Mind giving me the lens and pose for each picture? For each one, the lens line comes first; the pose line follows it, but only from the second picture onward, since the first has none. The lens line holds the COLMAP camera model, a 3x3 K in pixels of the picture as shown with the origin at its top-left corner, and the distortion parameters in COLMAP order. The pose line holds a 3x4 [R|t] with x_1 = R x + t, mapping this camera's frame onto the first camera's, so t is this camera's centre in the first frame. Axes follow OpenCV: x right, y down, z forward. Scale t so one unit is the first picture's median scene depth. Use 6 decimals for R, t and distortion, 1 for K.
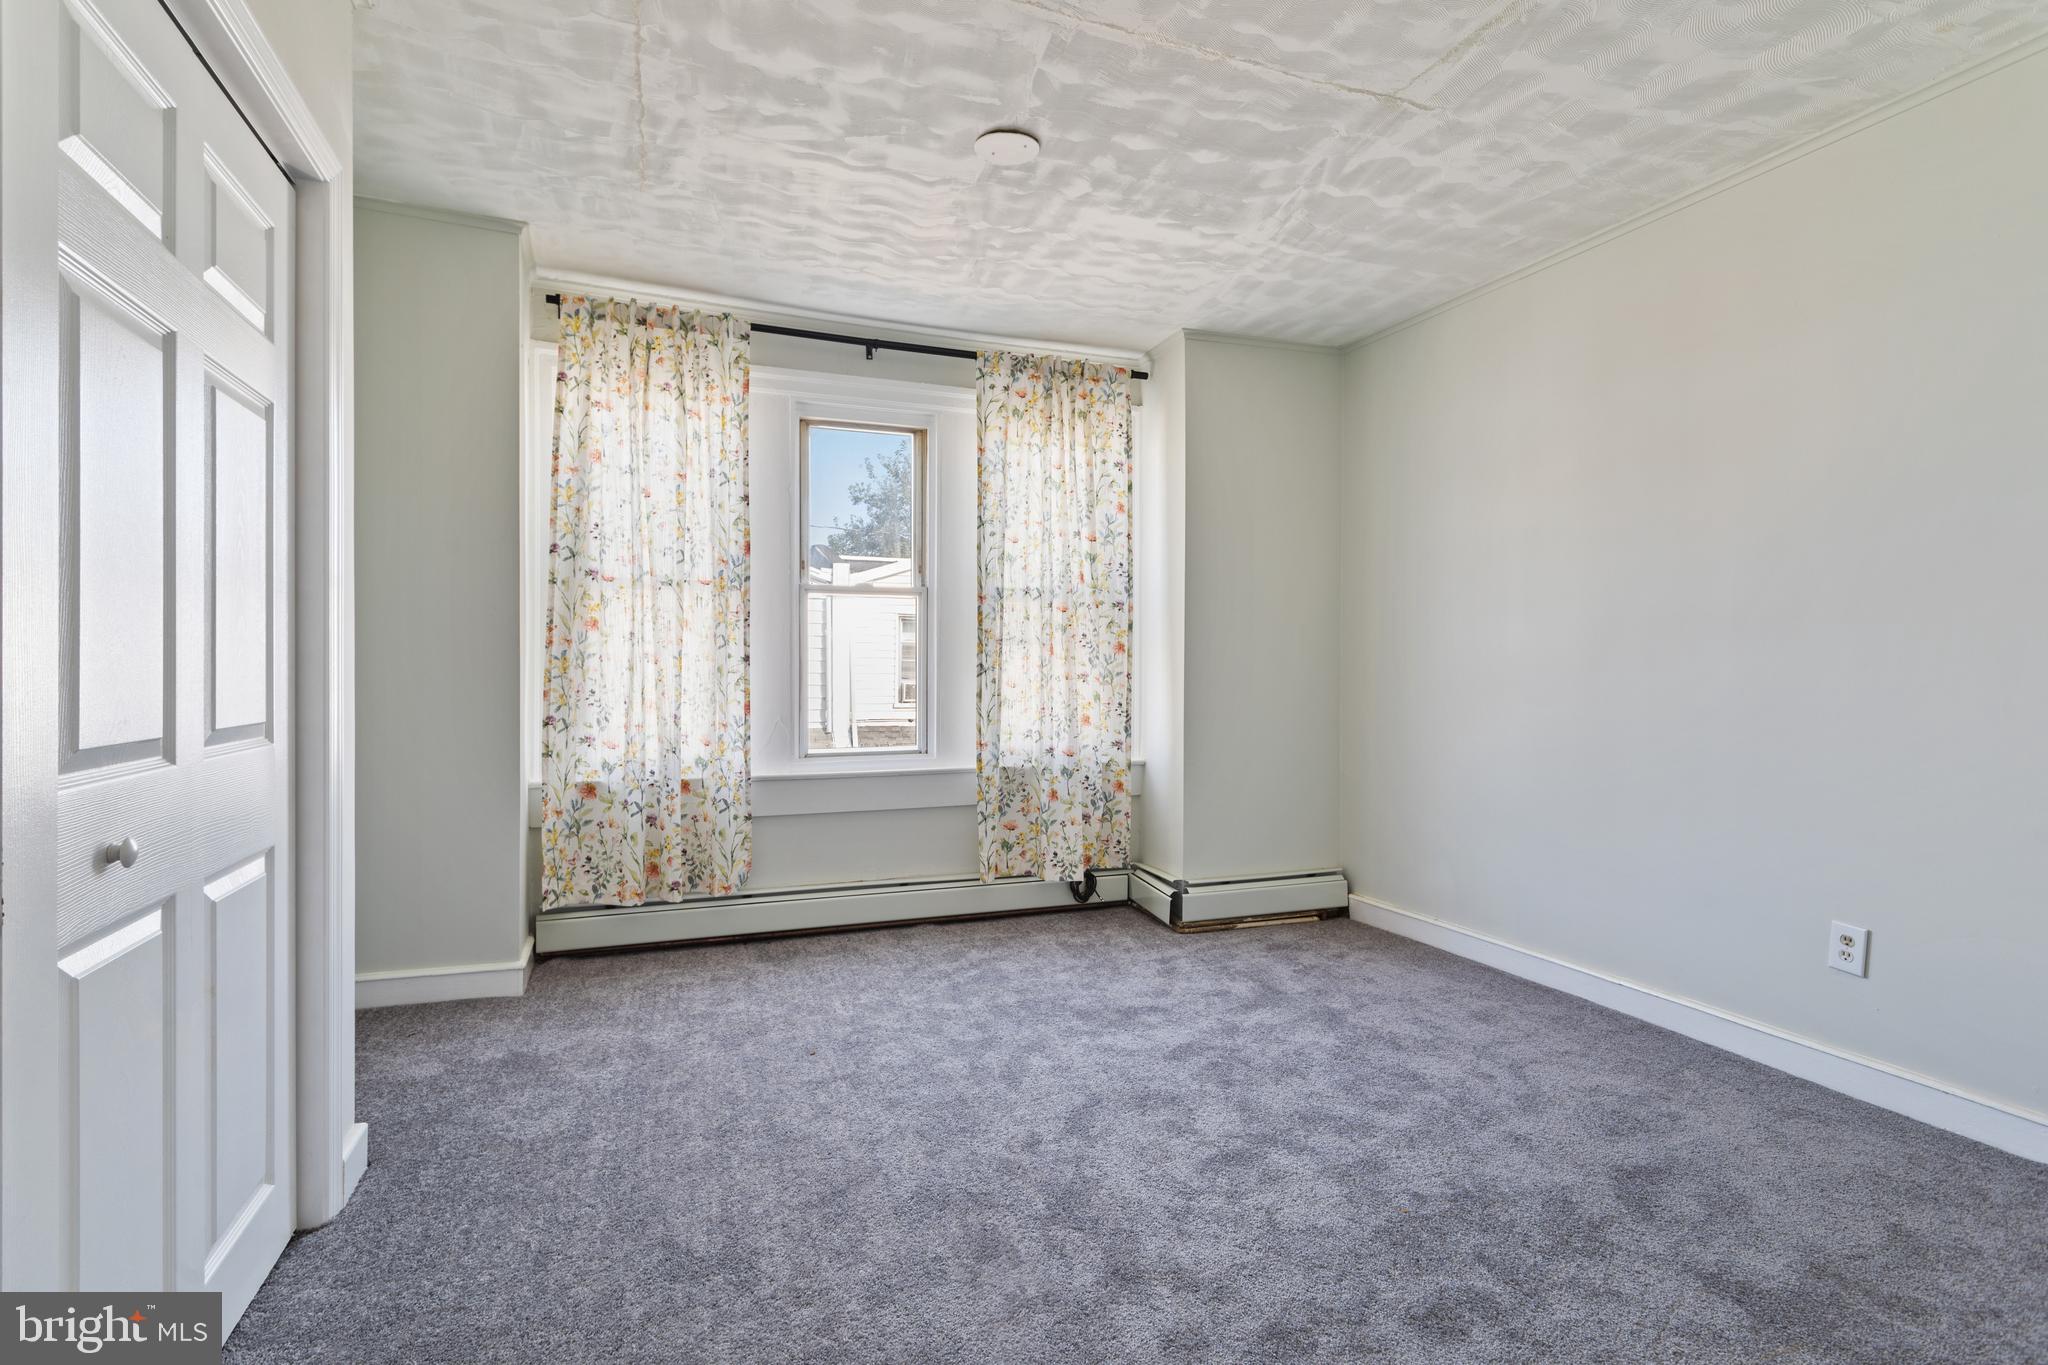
lens RADIAL K [[972.9, 0, 1024.0], [0, 972.9, 682.5], [0, 0, 1]] dist [-0.002249, 0.000538]
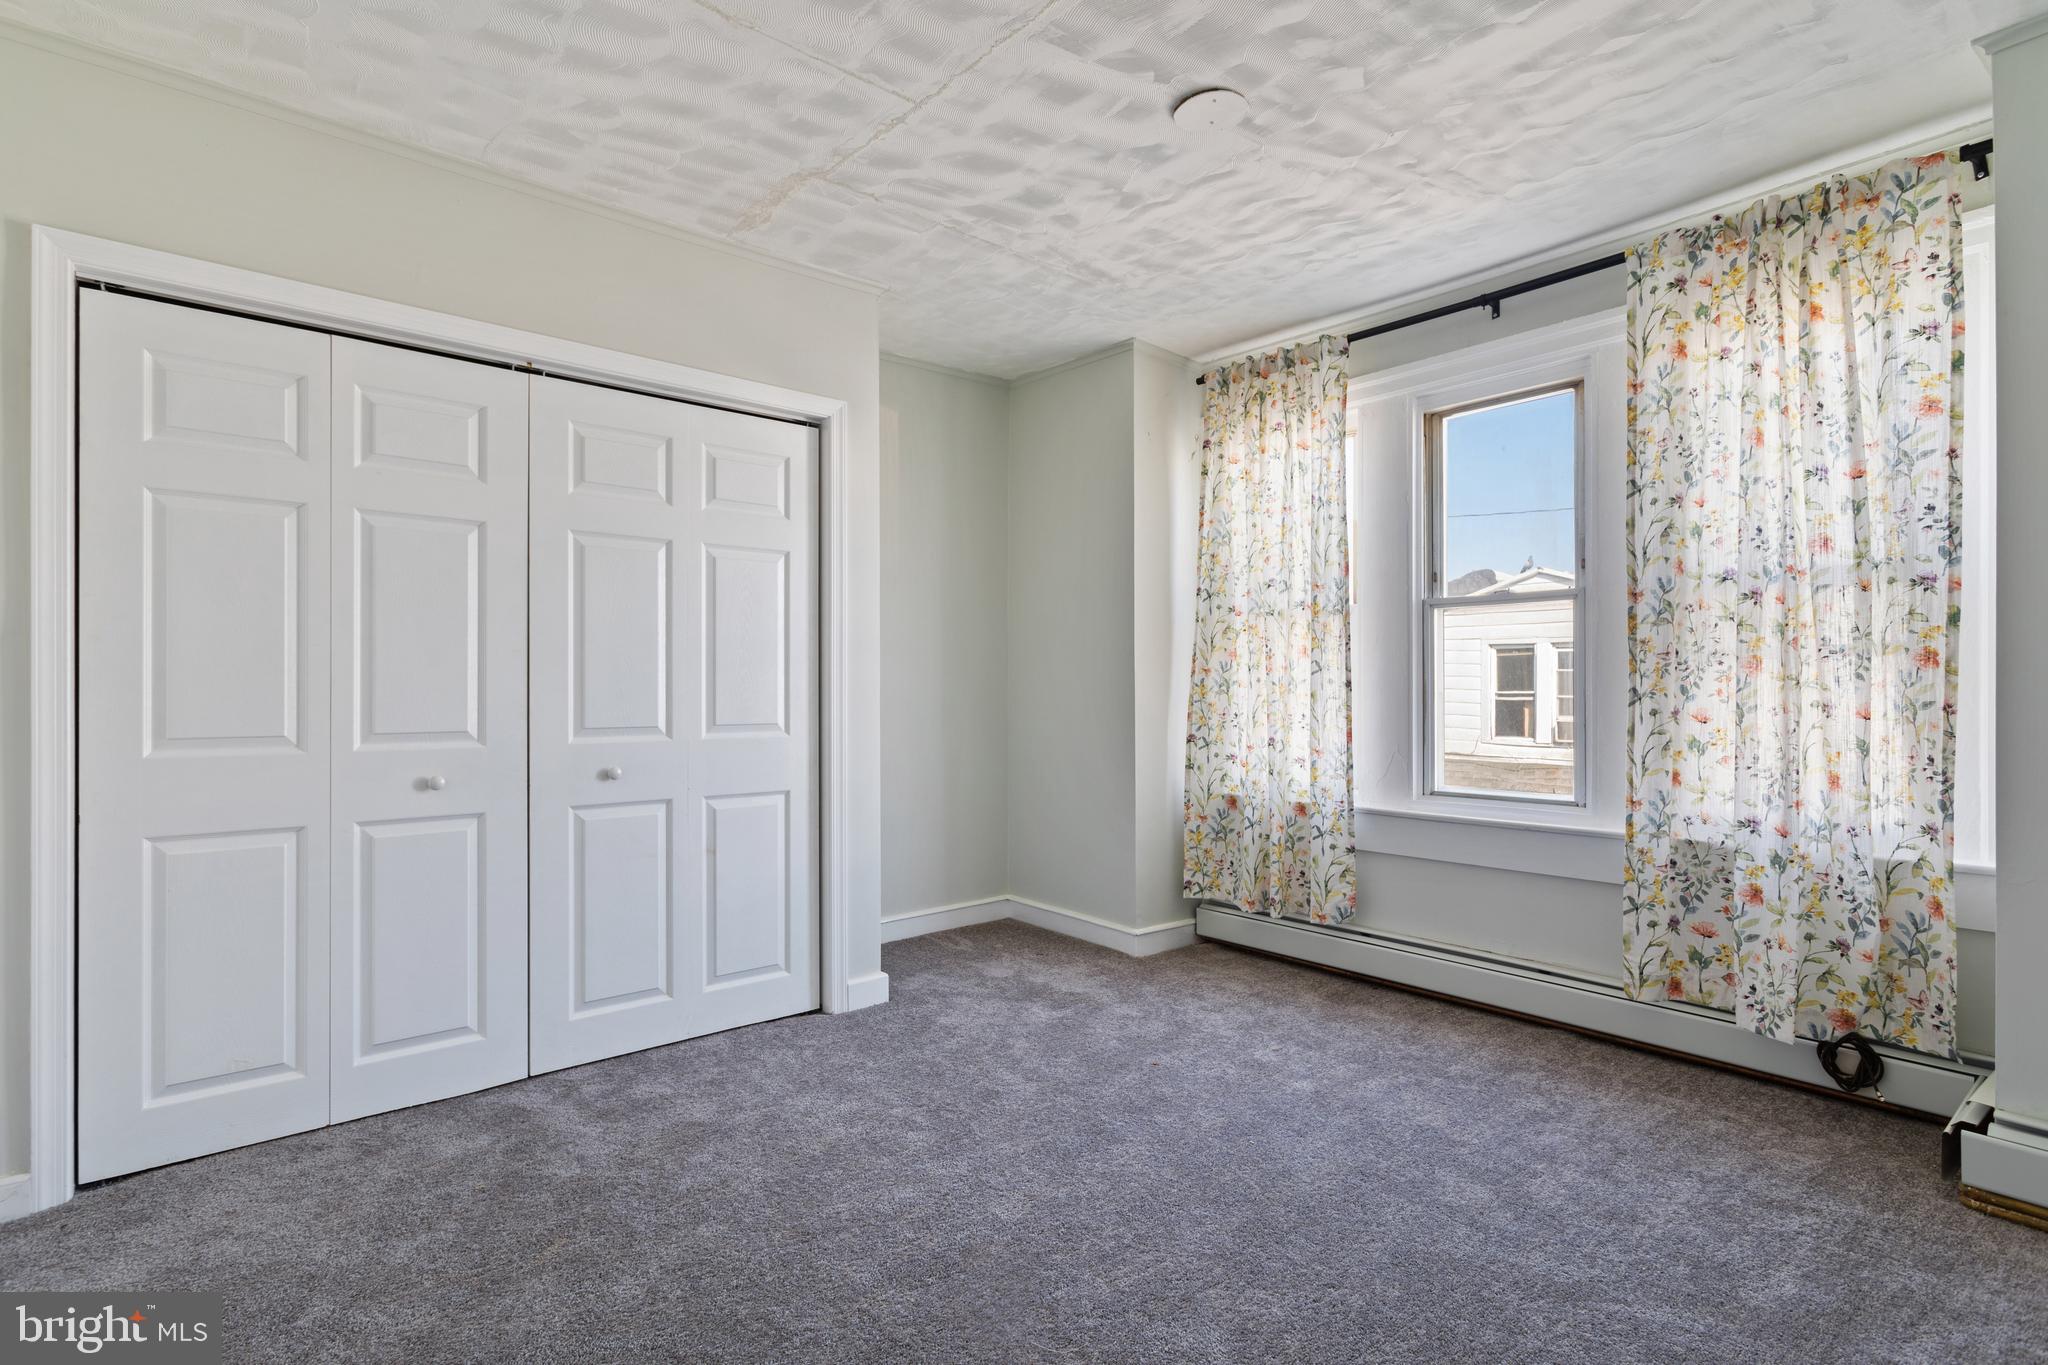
lens RADIAL K [[996.7, 0, 1011.2], [0, 996.7, 695.8], [0, 0, 1]] dist [0.001039, 0.000701]
pose [[0.321643, 0.003112, -0.946856, 0.533289], [-0.013299, 0.999911, -0.001231, -0.007077], [0.946767, 0.012988, 0.321656, 0.362955]]
